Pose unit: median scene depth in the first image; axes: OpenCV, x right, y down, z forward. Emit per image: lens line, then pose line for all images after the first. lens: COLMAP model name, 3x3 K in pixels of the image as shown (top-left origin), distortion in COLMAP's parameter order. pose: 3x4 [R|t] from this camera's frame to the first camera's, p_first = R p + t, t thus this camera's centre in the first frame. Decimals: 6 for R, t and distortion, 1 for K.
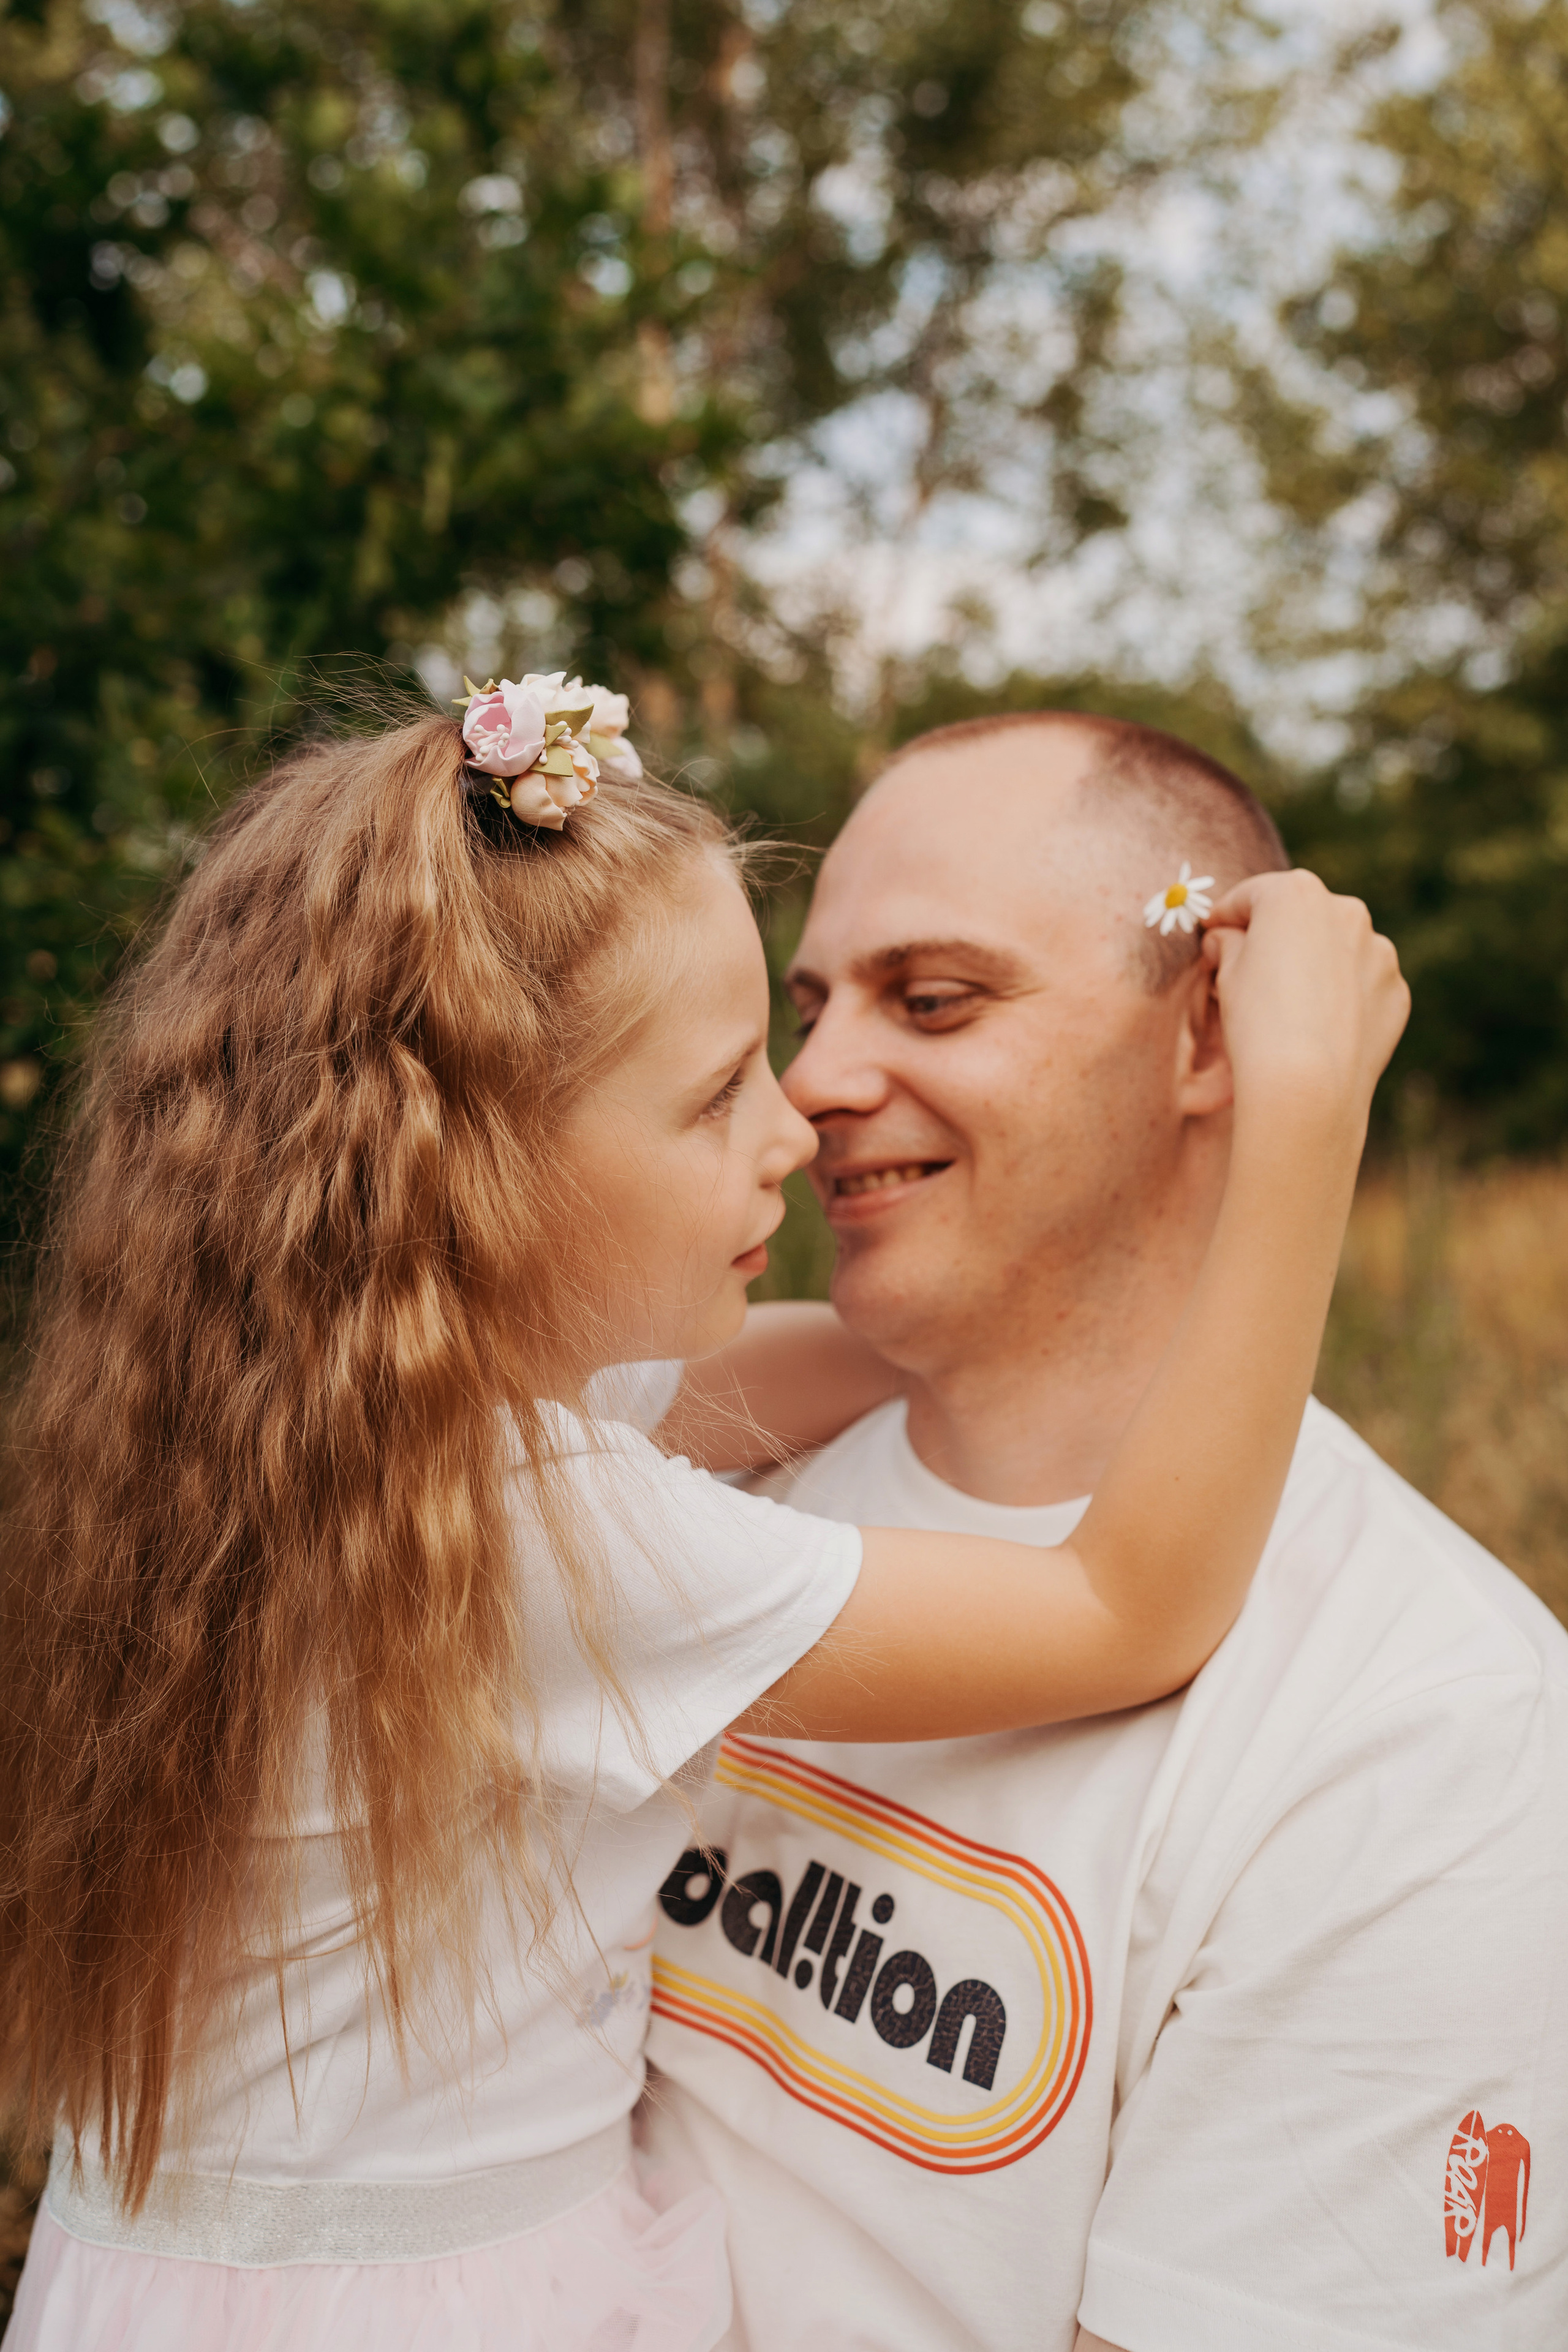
lens RADIAL K [[2360.9, 0, 743.3], [0, 2360.9, 1174.5], [0, 0, 1]] dist [0.005666, -0.034263]
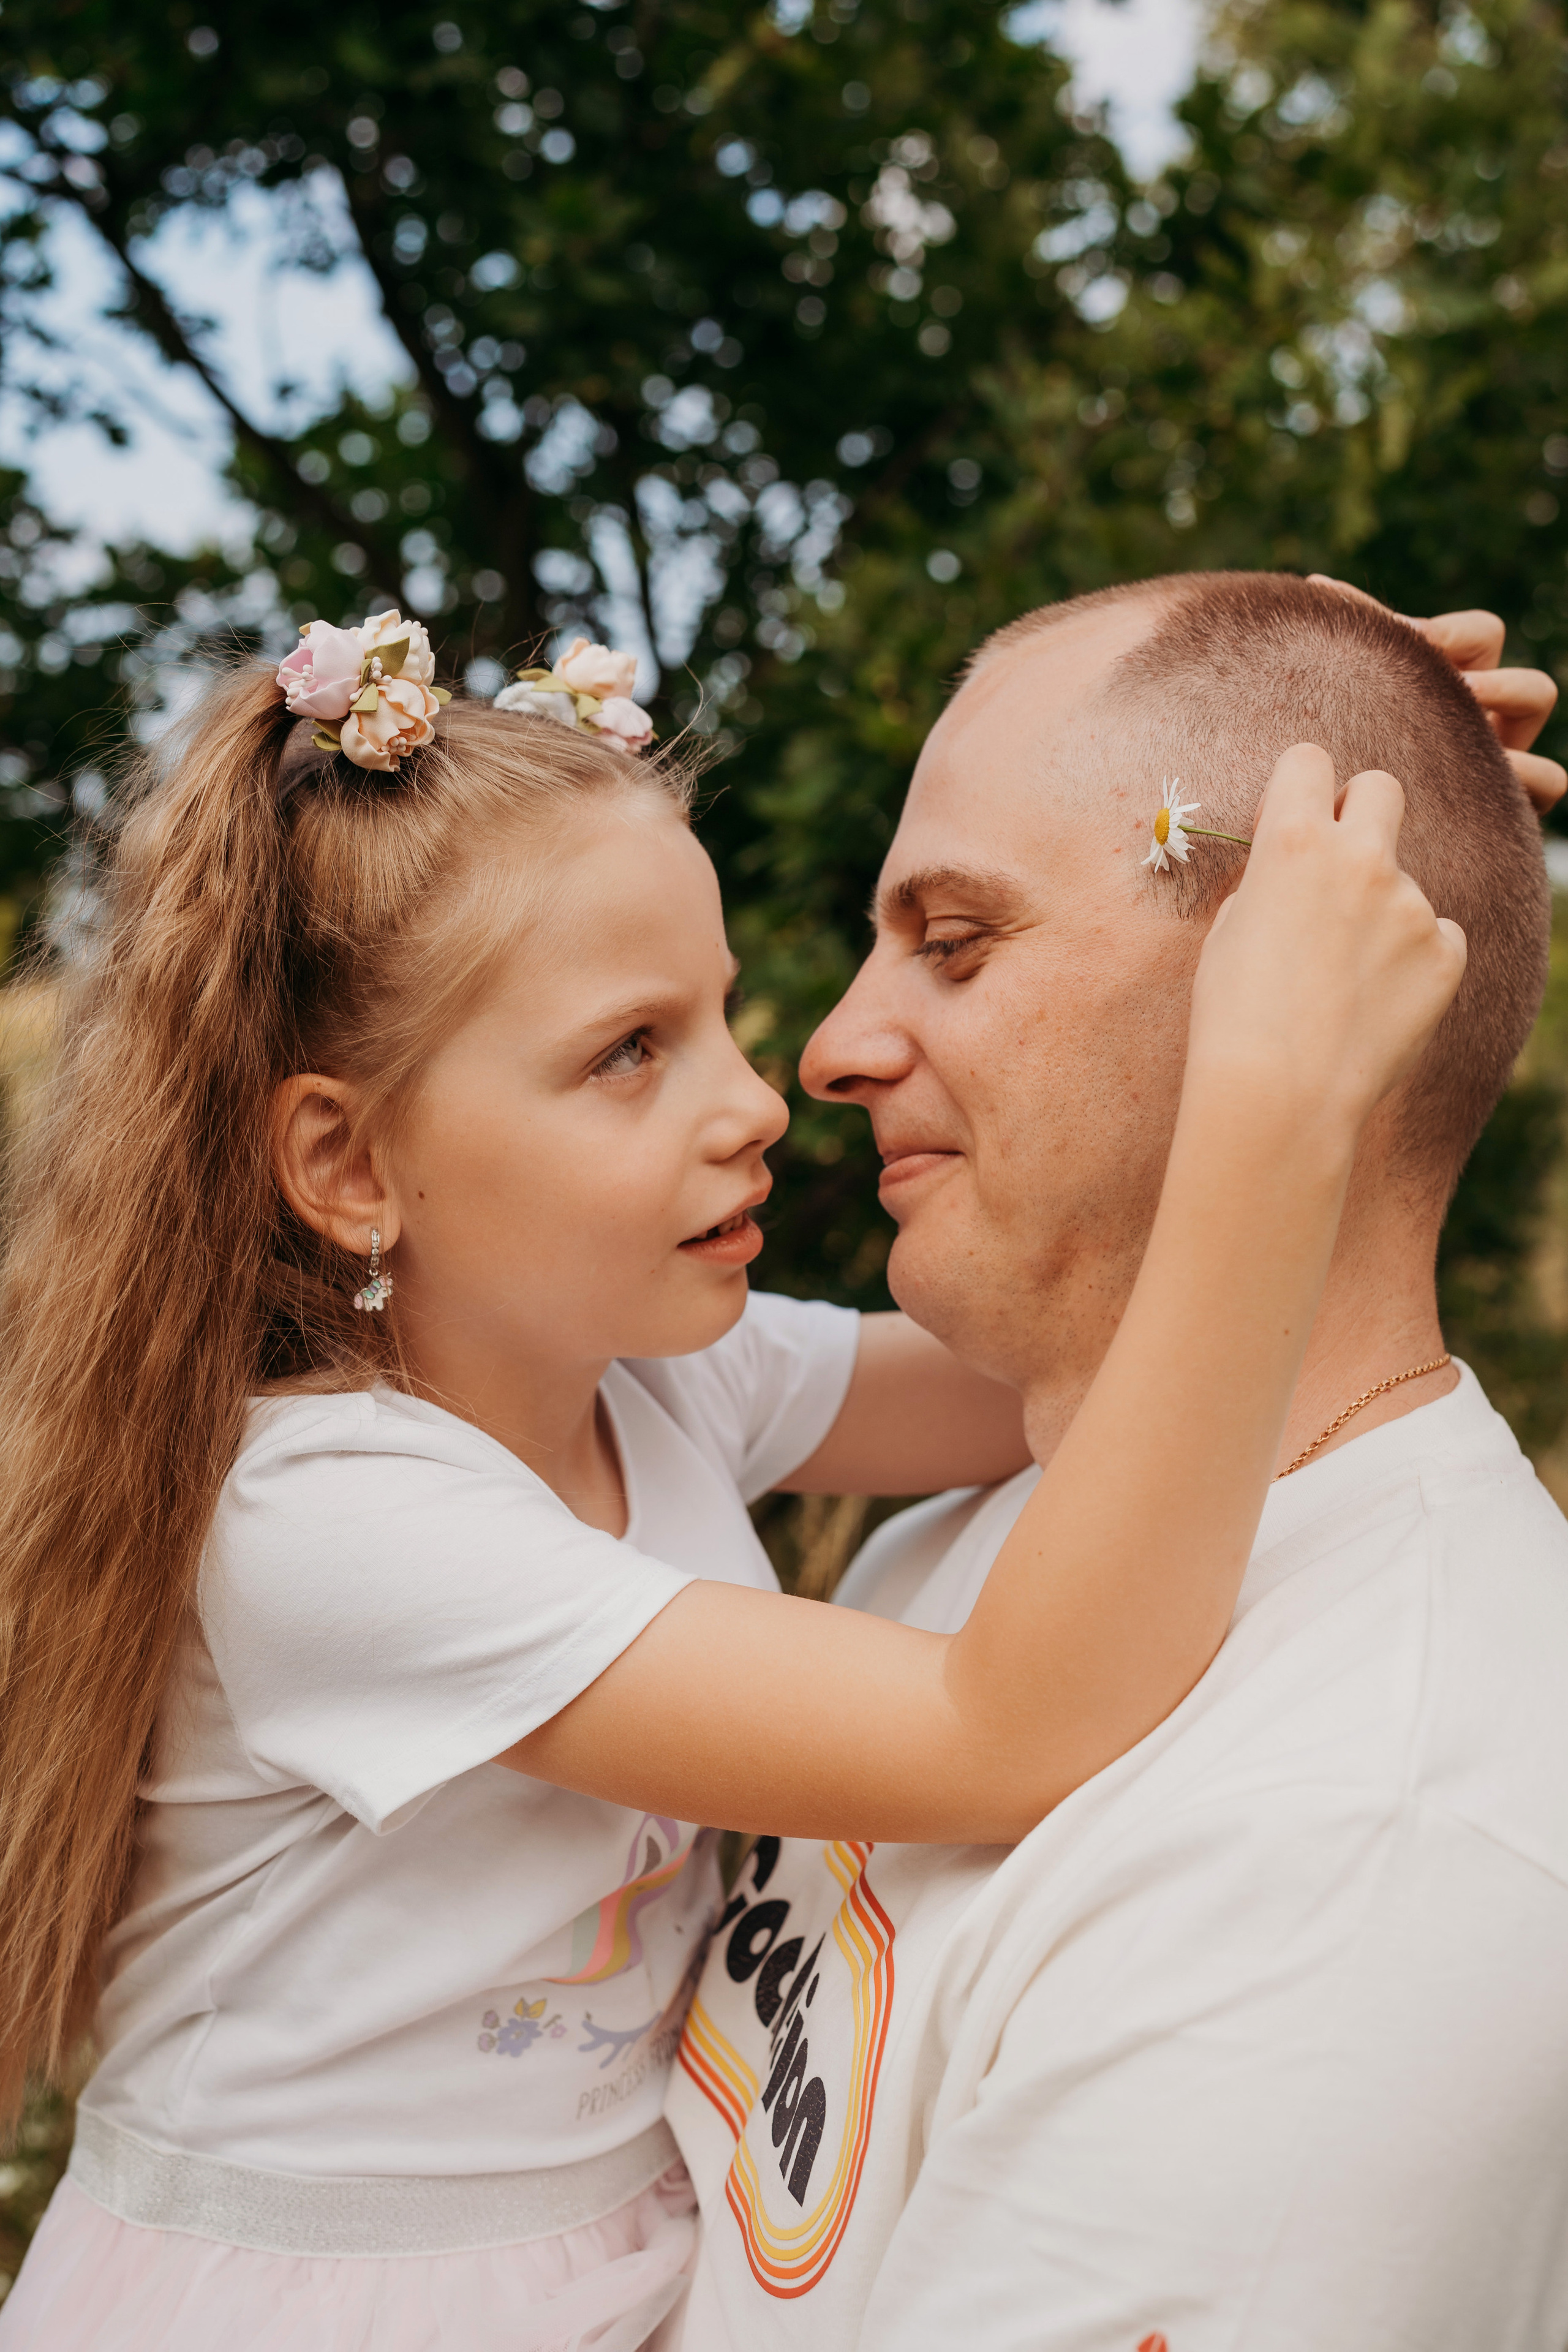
lens RADIAL K [[2383.8, 0, 783.9], [0, 2383.8, 1323.3], [0, 0, 1]] dist [-0.007051, -0.007897]
pose [[0.877055, 0.020864, -0.479936, 0.507730], [-0.001622, 0.999179, 0.040471, 0.032381], [0.480387, -0.034717, 0.876369, 0.243087]]
